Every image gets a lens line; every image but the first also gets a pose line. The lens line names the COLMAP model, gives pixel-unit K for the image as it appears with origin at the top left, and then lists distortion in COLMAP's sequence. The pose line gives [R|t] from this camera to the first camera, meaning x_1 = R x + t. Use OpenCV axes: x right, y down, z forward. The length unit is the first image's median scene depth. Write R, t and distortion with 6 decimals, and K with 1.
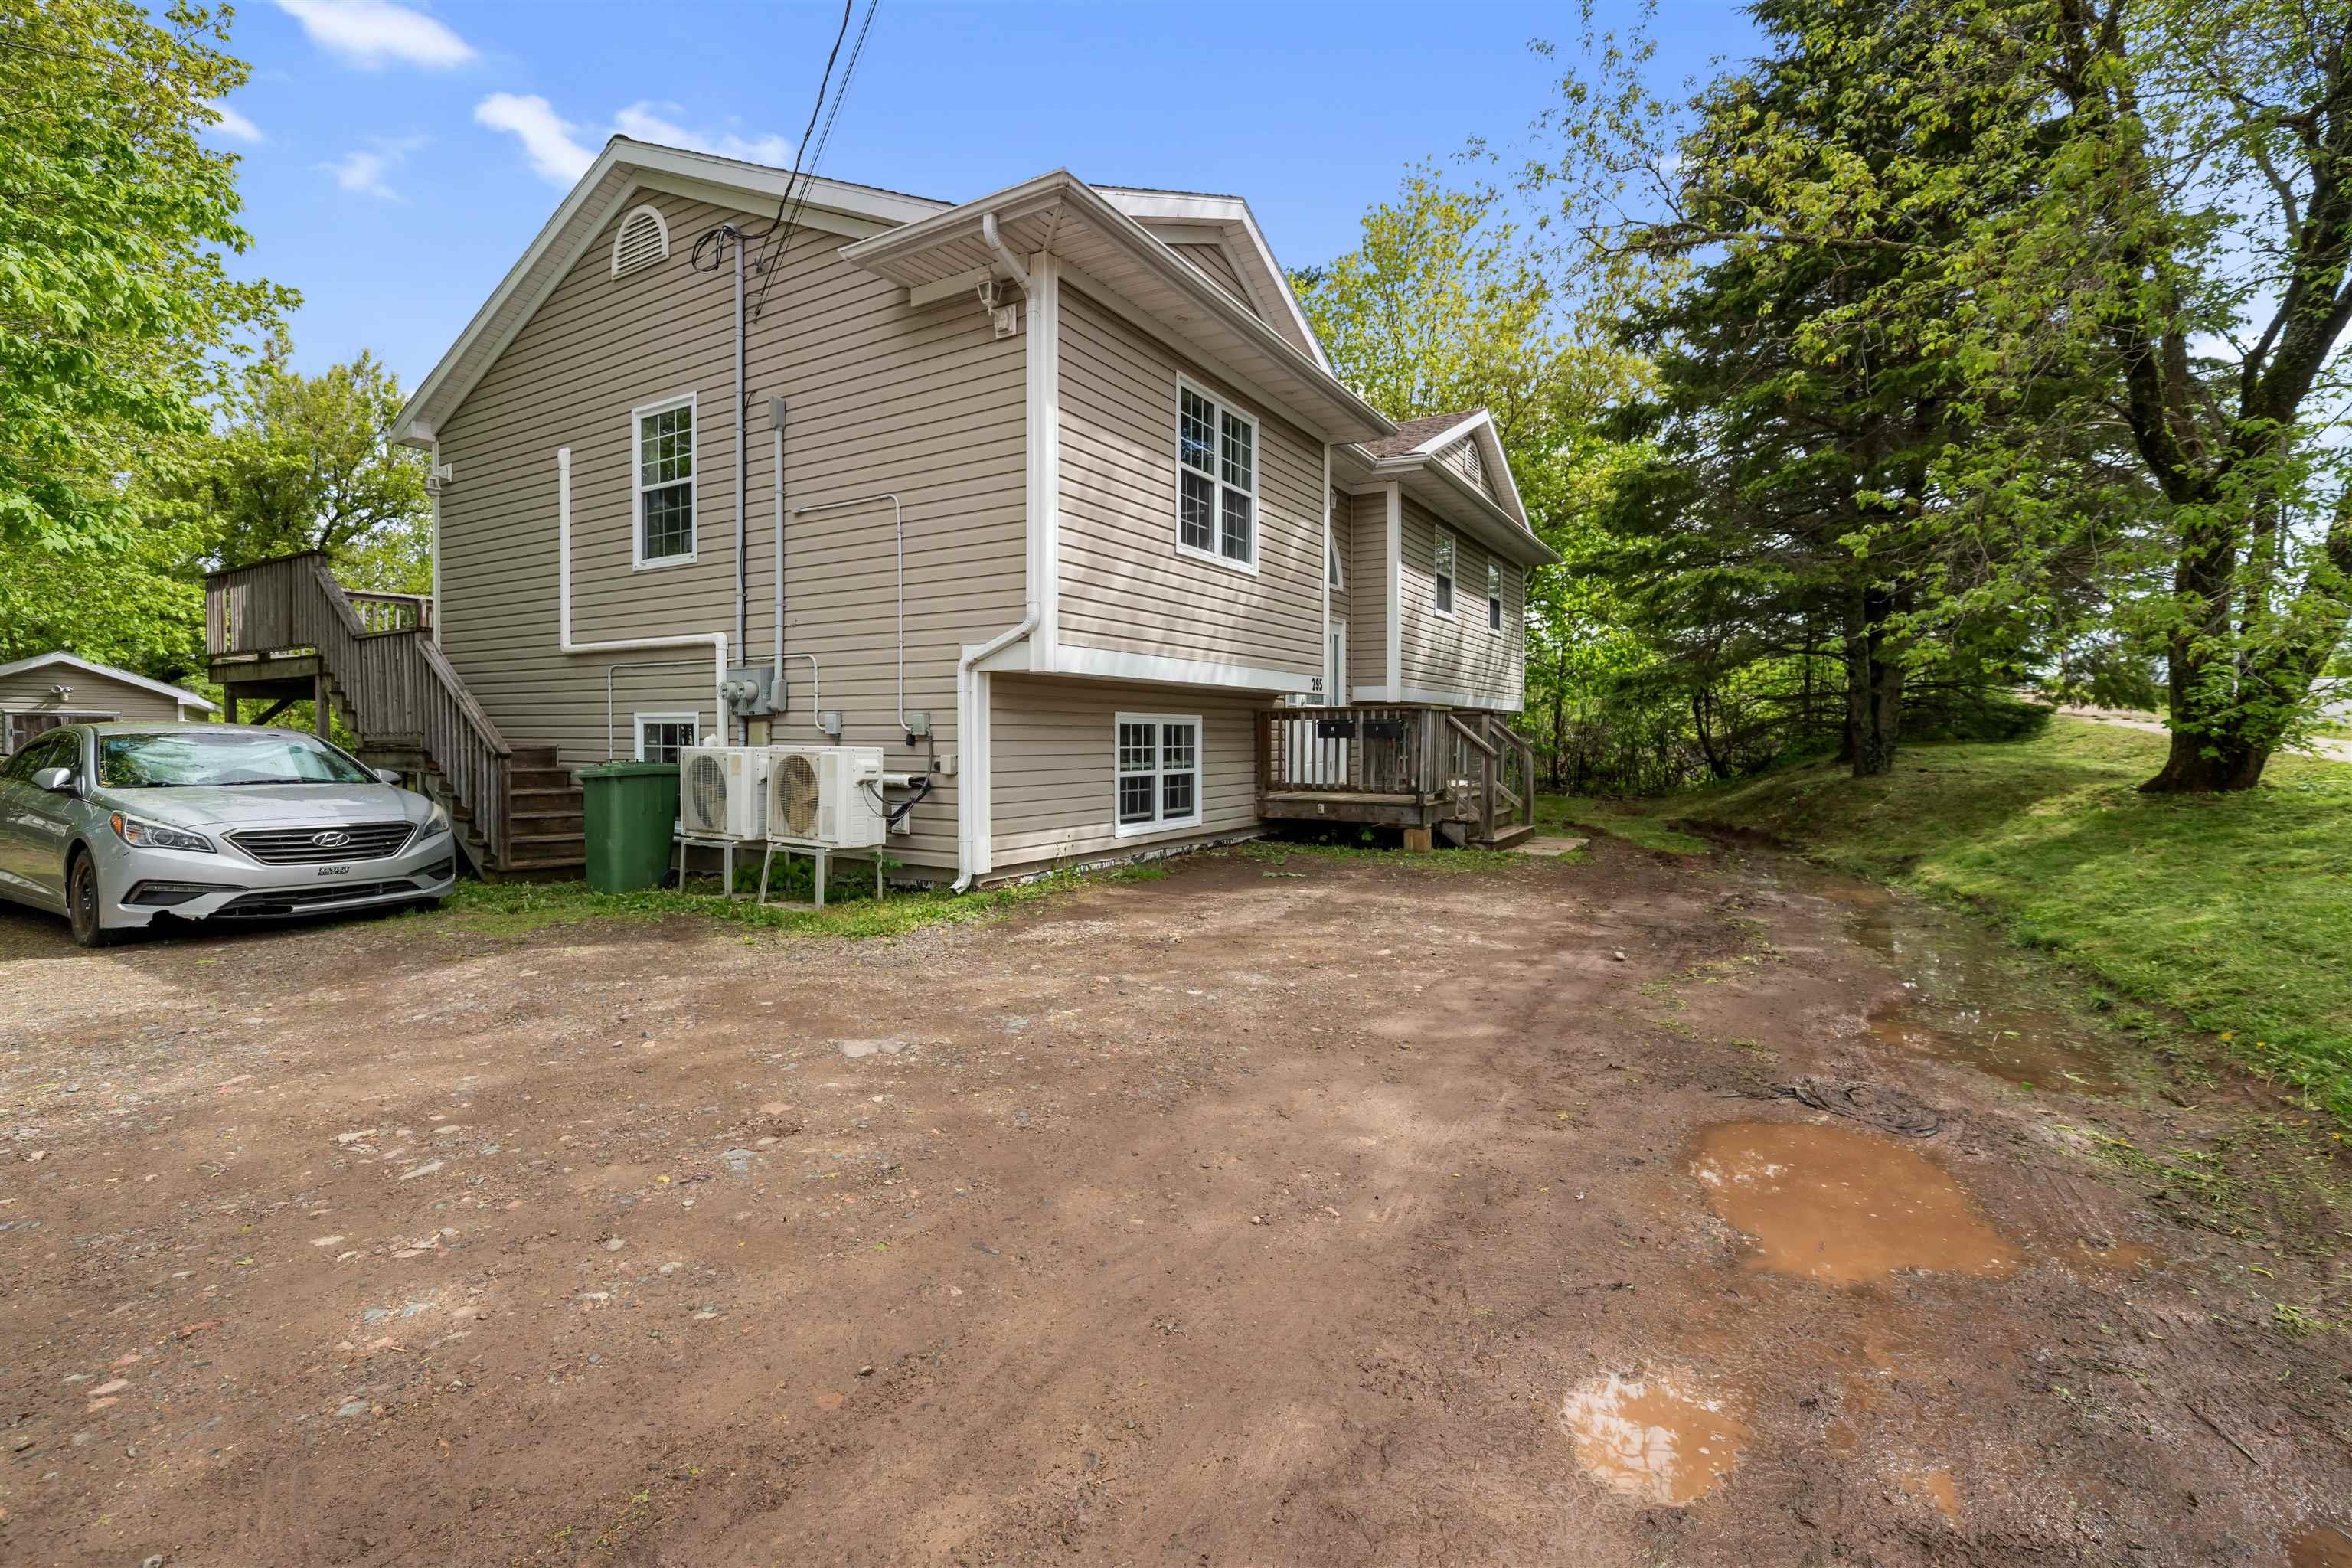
lens RADIAL K [[1023.9, 0, 1171.1], [0, 1023.9, 721.3], [0, 0, 1]] dist [0.001299, -0.000337]
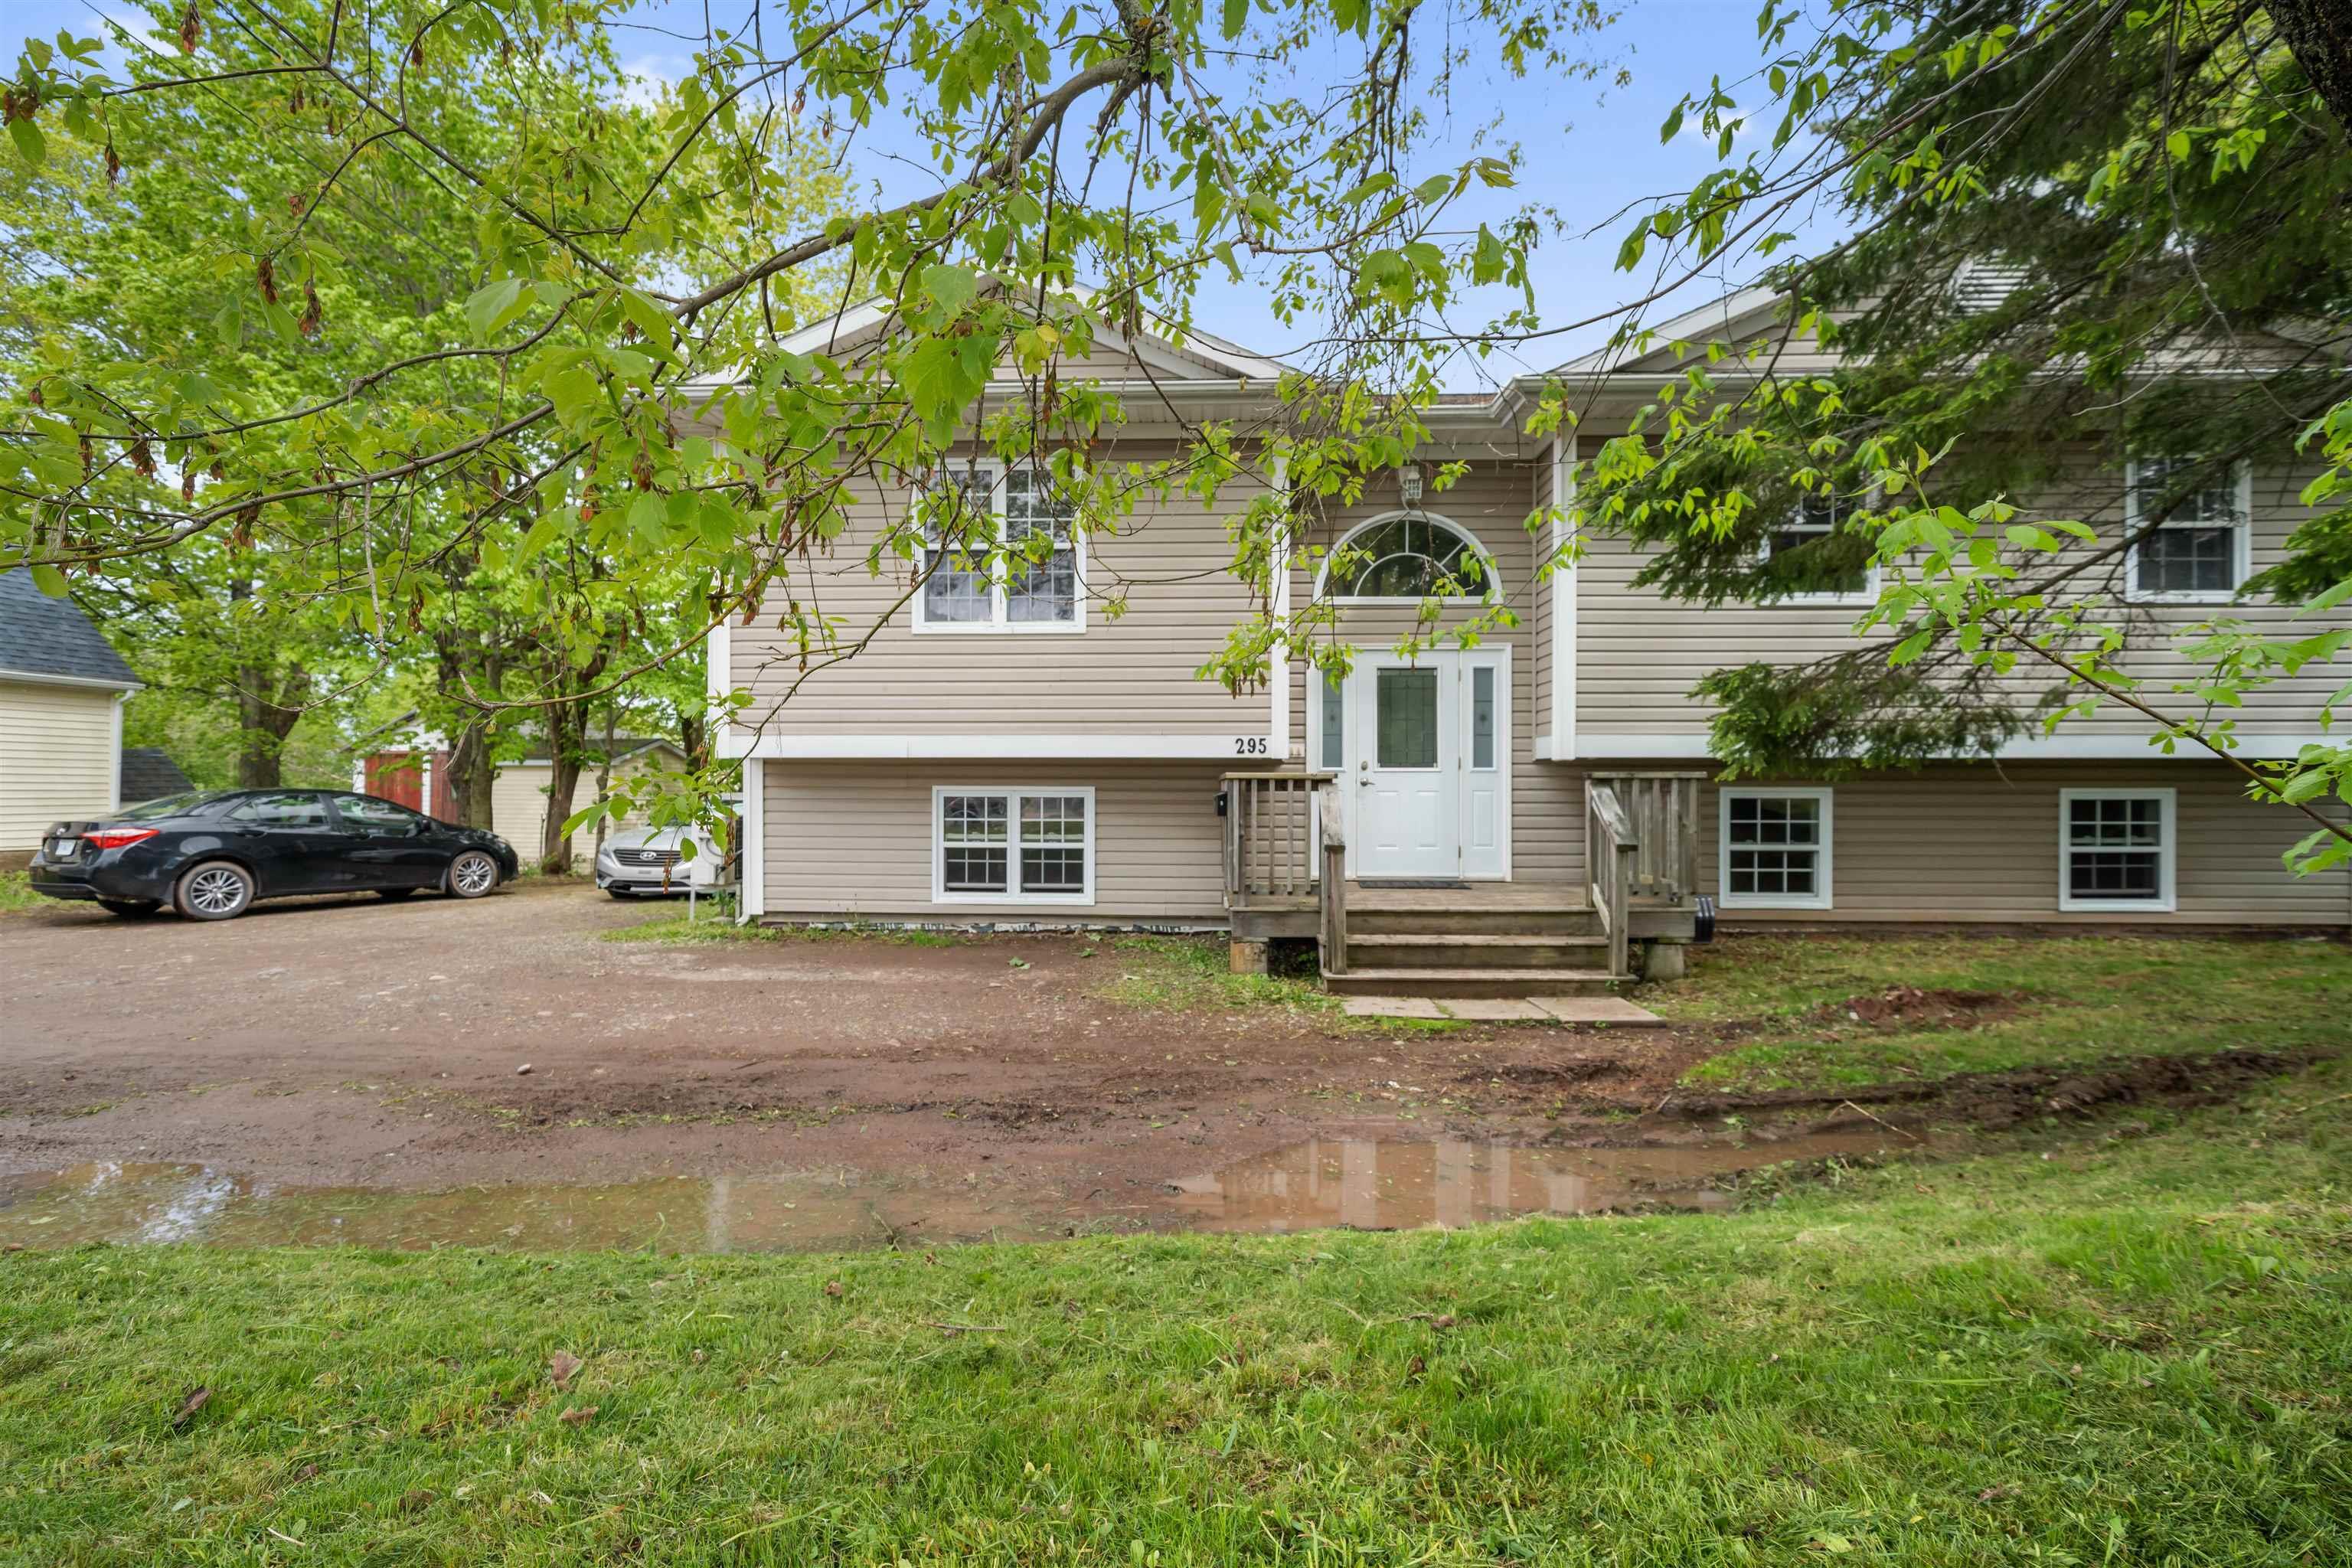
lens RADIAL K [[996.1, 0, 1172.4], [0, 996.1, 795.3], [0, 0, 1]] dist [0.001451, -0.000070]
pose [[0.480483, 0.001640, -0.877003, 0.914227], [0.008485, 0.999943, 0.006519, -0.003763], [0.876963, -0.010573, 0.480442, 0.669358]]
